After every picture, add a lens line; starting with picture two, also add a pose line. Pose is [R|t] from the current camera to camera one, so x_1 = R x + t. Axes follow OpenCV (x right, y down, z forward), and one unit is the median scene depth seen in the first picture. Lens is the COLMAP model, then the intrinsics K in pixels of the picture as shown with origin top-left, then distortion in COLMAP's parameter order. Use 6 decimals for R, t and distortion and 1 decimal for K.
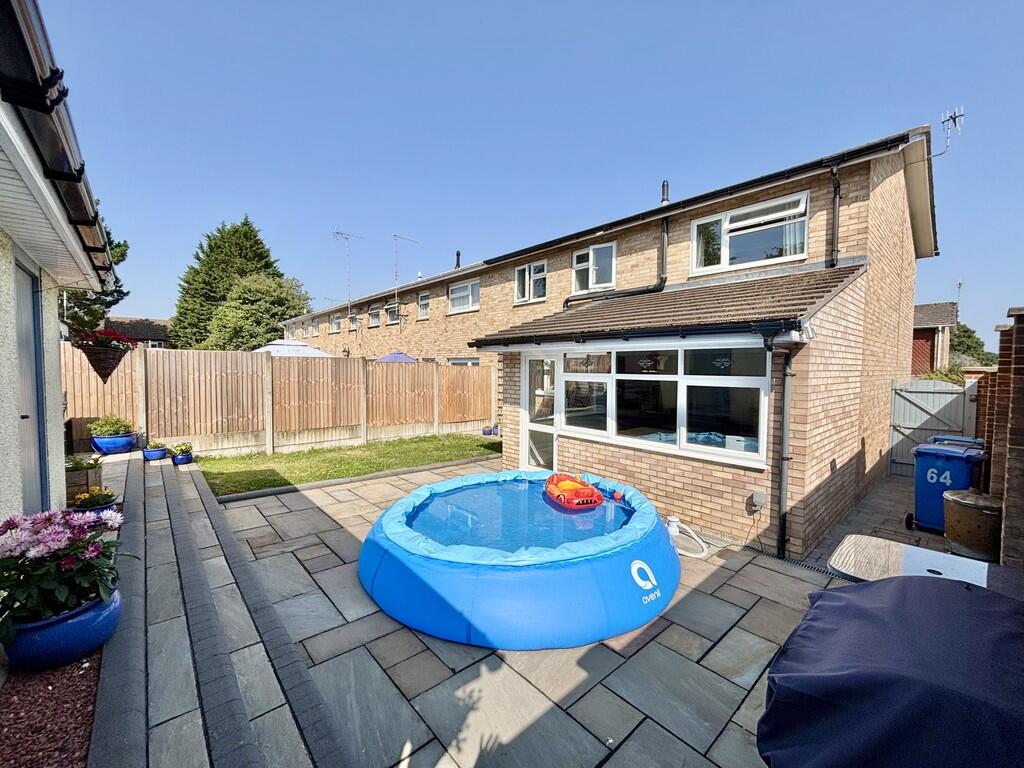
lens RADIAL K [[414.4, 0, 512.0], [0, 414.4, 384.0], [0, 0, 1]] dist [0.000148, -0.000094]
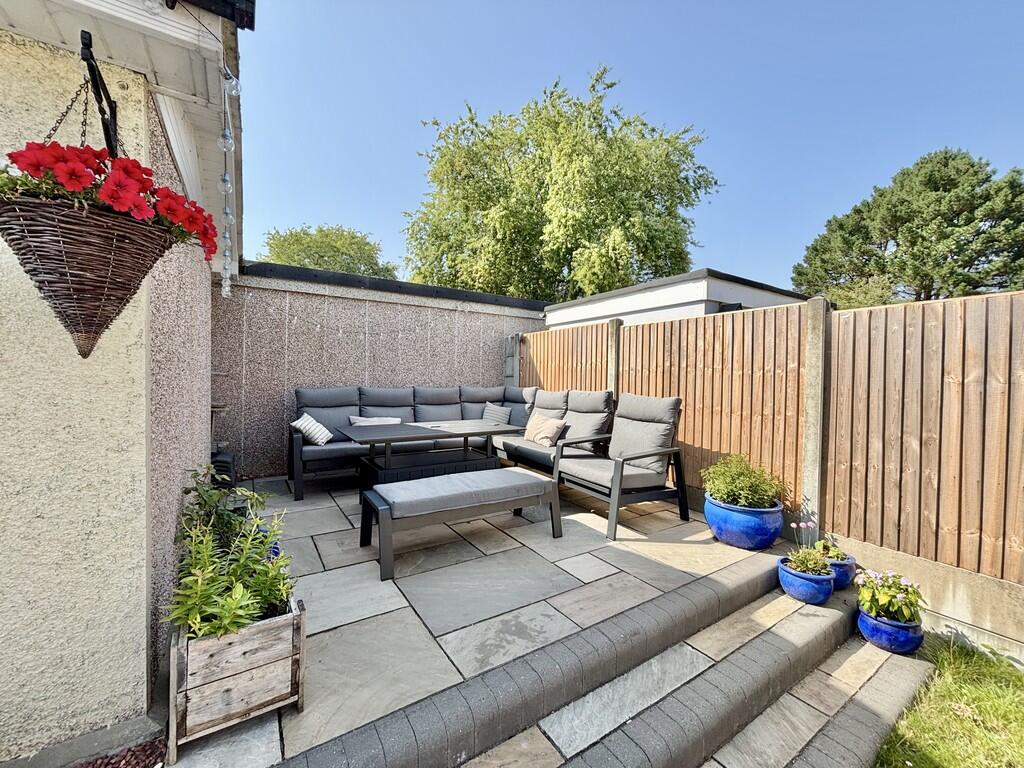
lens RADIAL K [[414.4, 0, 512.0], [0, 414.4, 384.0], [0, 0, 1]] dist [0.000148, -0.000094]
pose [[-0.146713, 0.005798, -0.989162, -0.441077], [-0.053914, 0.998450, 0.013849, -0.000741], [0.987709, 0.055362, -0.146173, 0.767520]]
